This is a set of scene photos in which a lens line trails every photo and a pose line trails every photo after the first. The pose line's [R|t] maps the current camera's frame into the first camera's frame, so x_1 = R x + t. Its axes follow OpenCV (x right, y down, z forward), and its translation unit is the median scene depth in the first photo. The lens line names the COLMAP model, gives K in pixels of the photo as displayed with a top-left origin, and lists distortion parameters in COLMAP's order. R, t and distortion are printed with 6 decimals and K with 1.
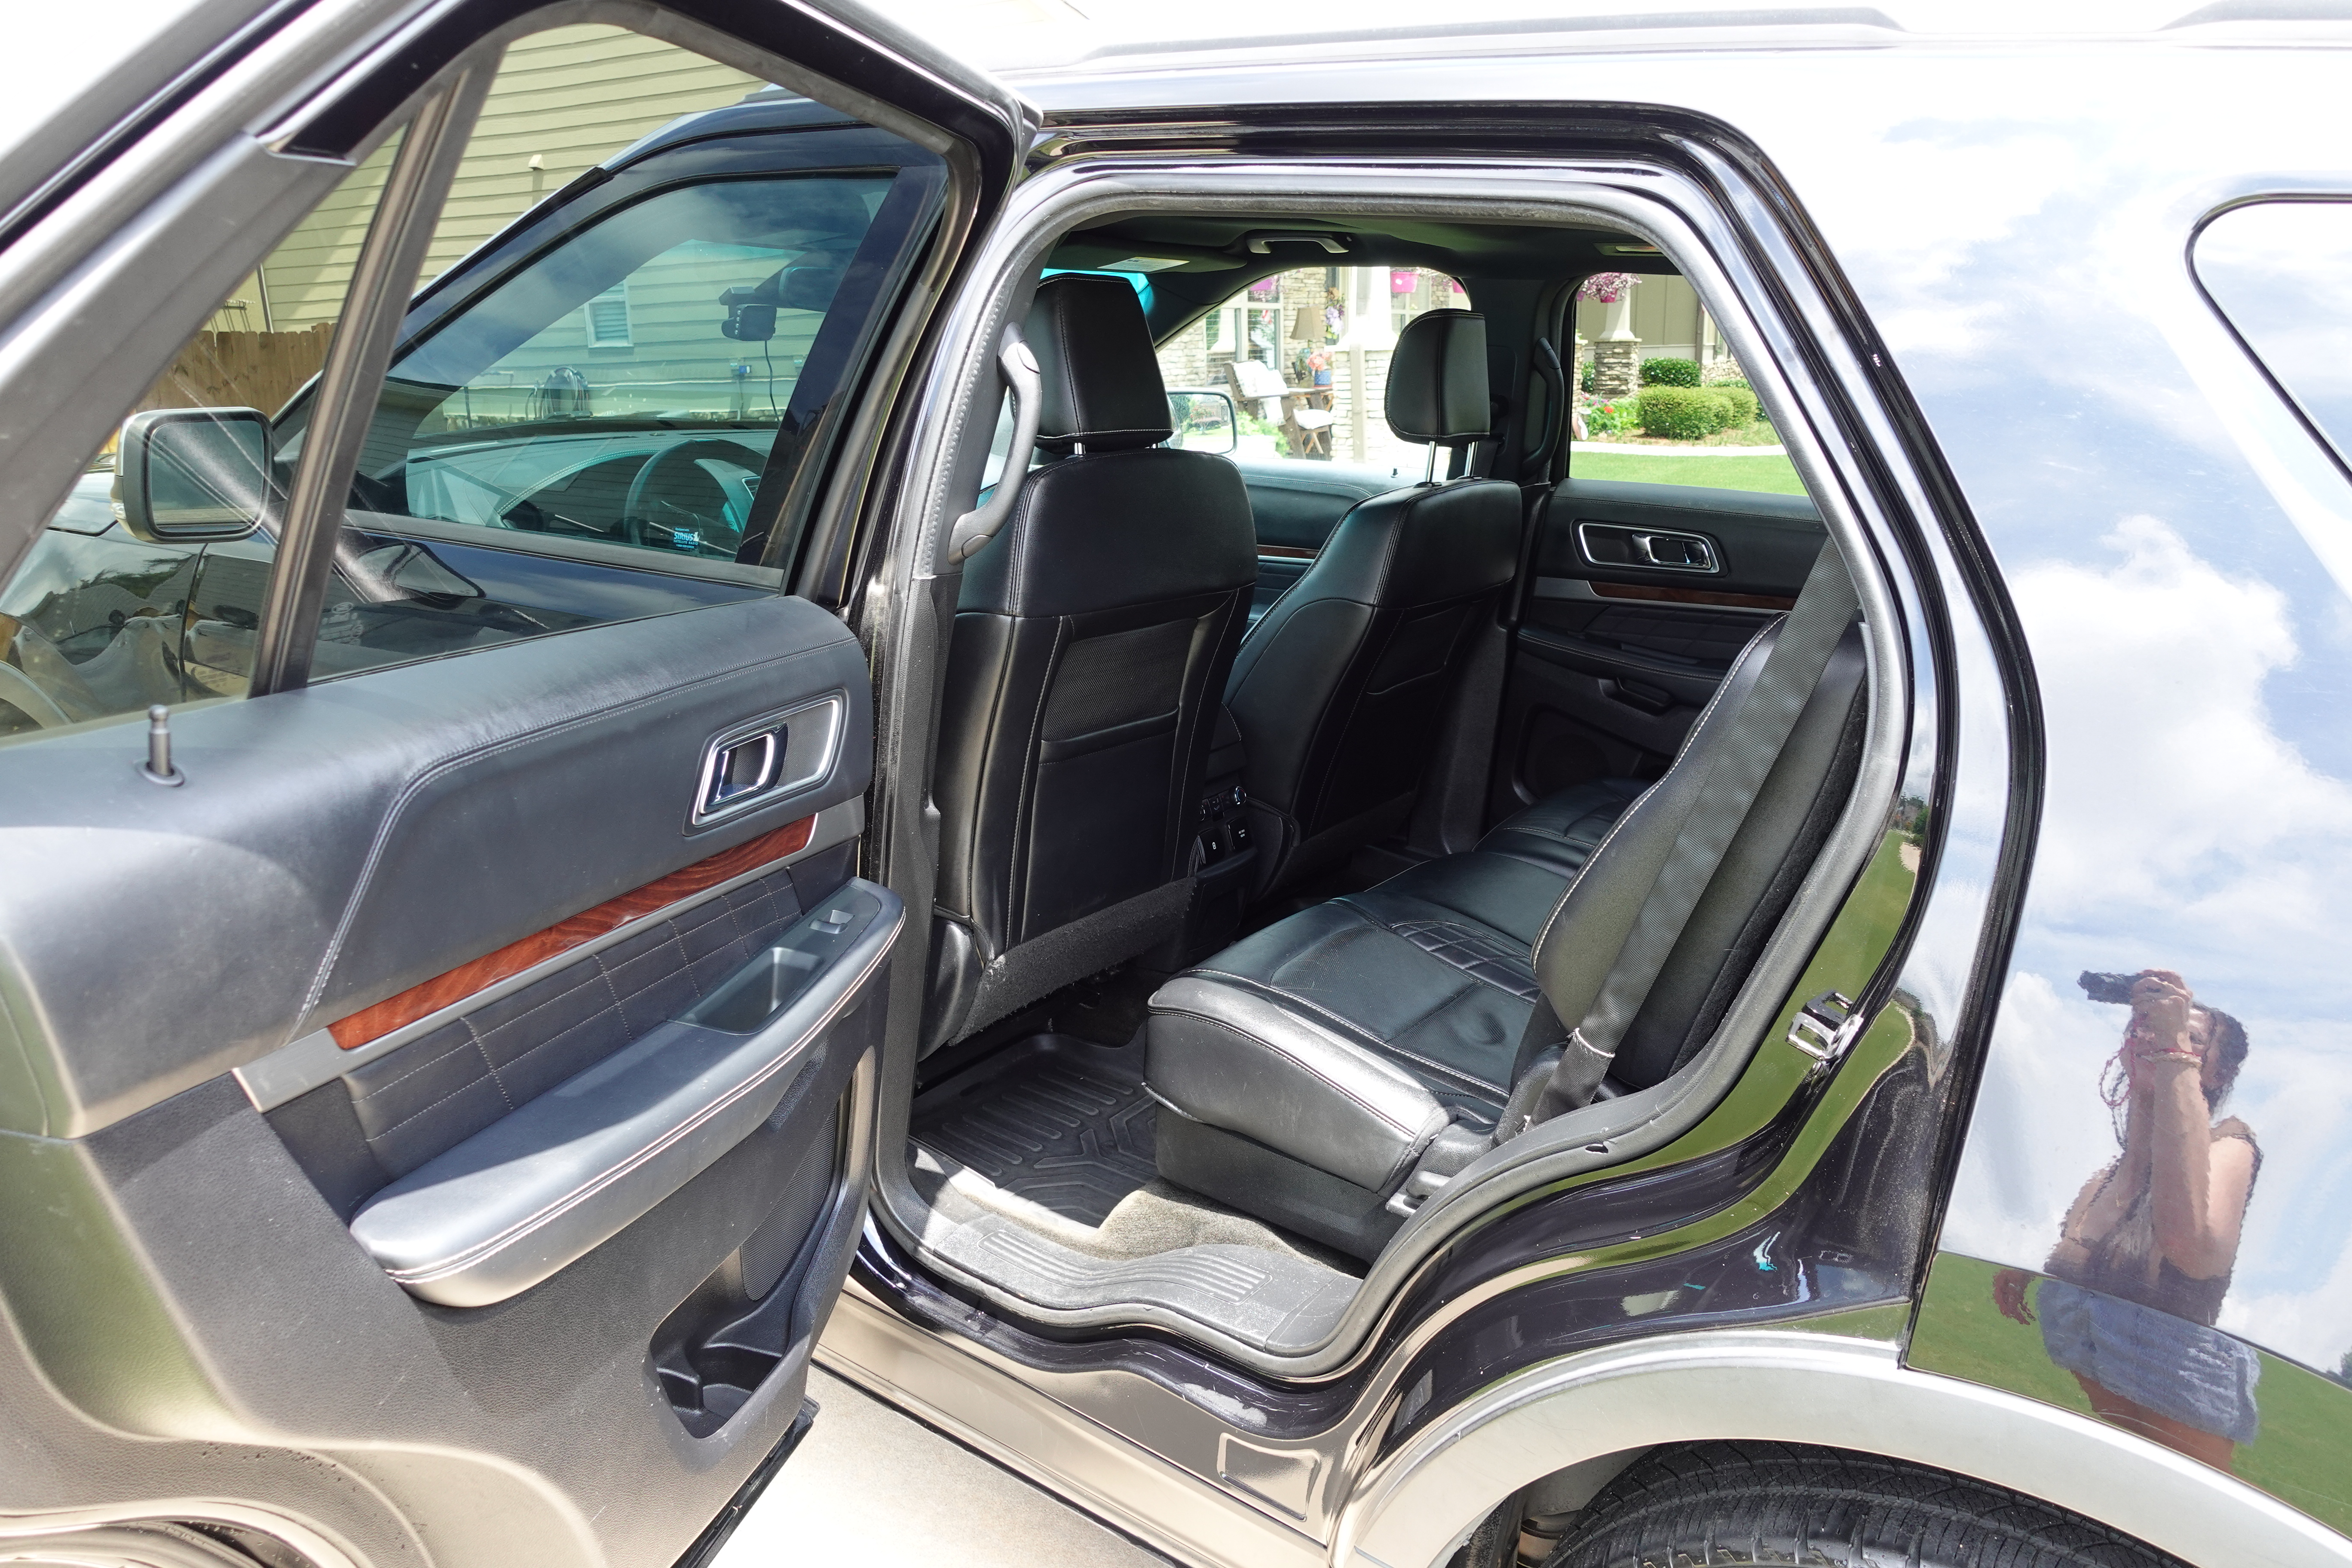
lens RADIAL K [[1622.4, 0, 1176.0], [0, 1622.4, 784.0], [0, 0, 1]] dist [0.000769, 0.004228]
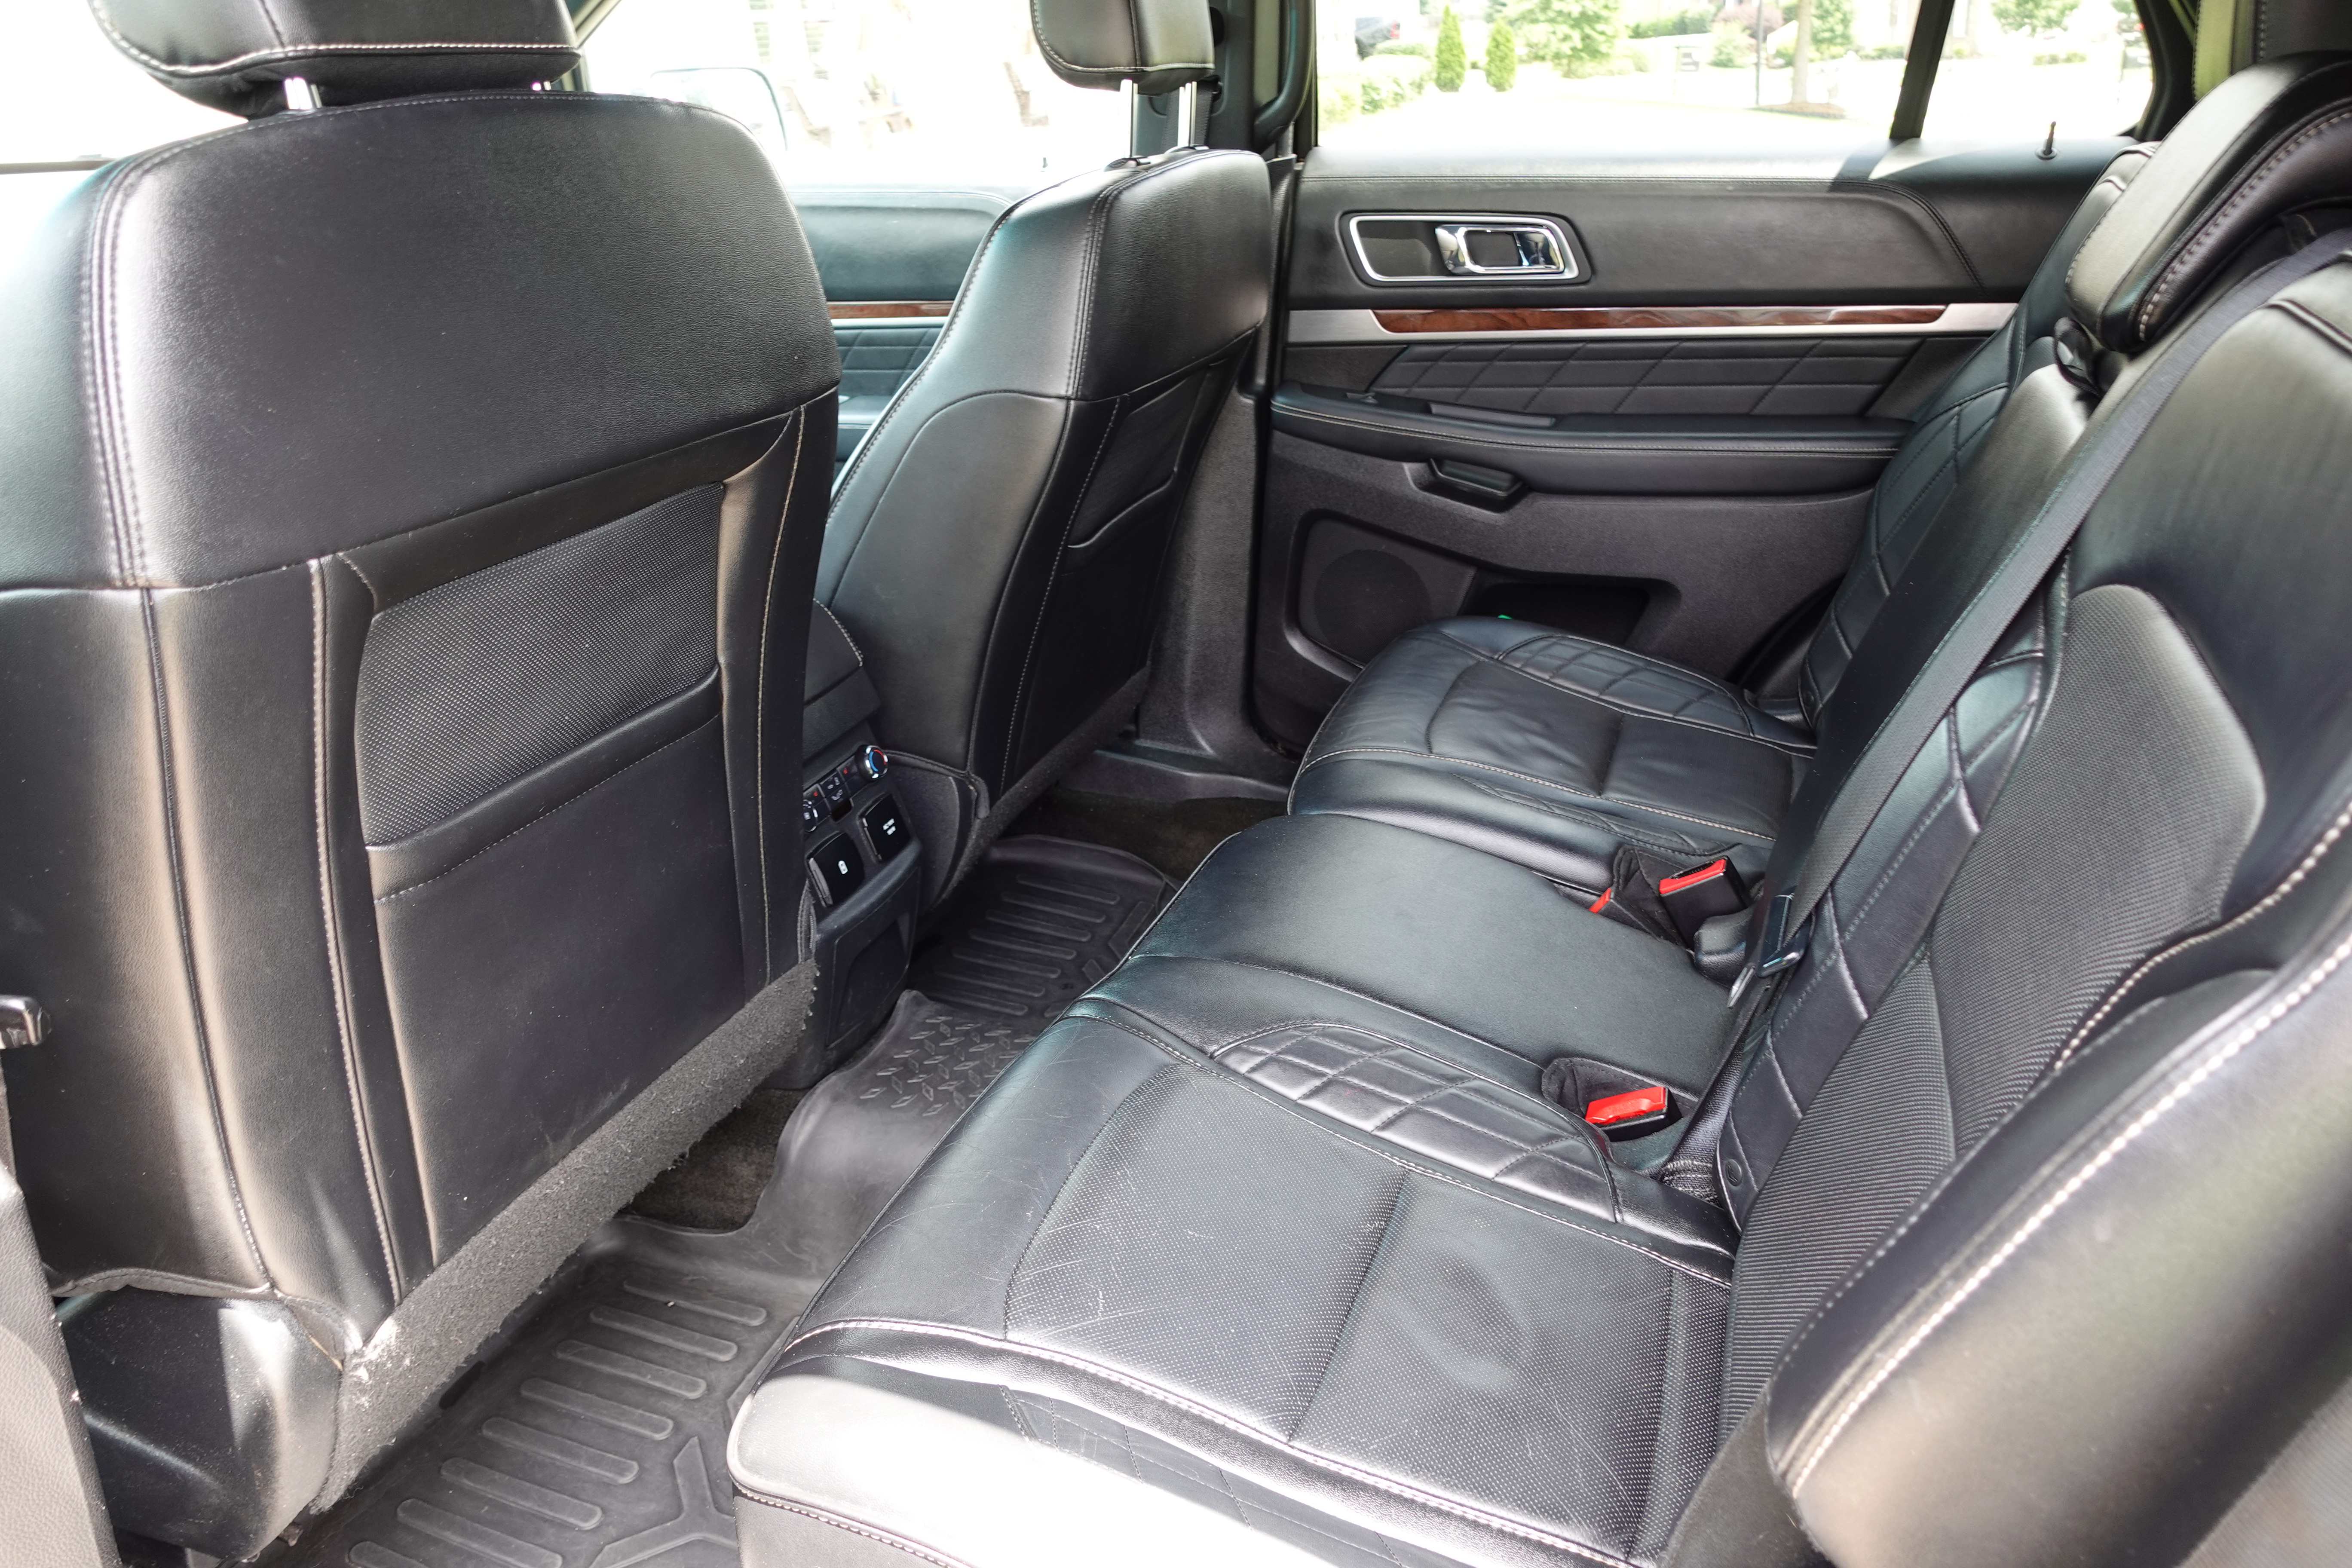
lens RADIAL K [[1622.4, 0, 1176.0], [0, 1622.4, 784.0], [0, 0, 1]] dist [0.000769, 0.004228]
pose [[0.968190, -0.155447, 0.196072, 0.028571], [0.124048, 0.978730, 0.163401, -0.064698], [-0.217302, -0.133881, 0.966879, 0.428155]]
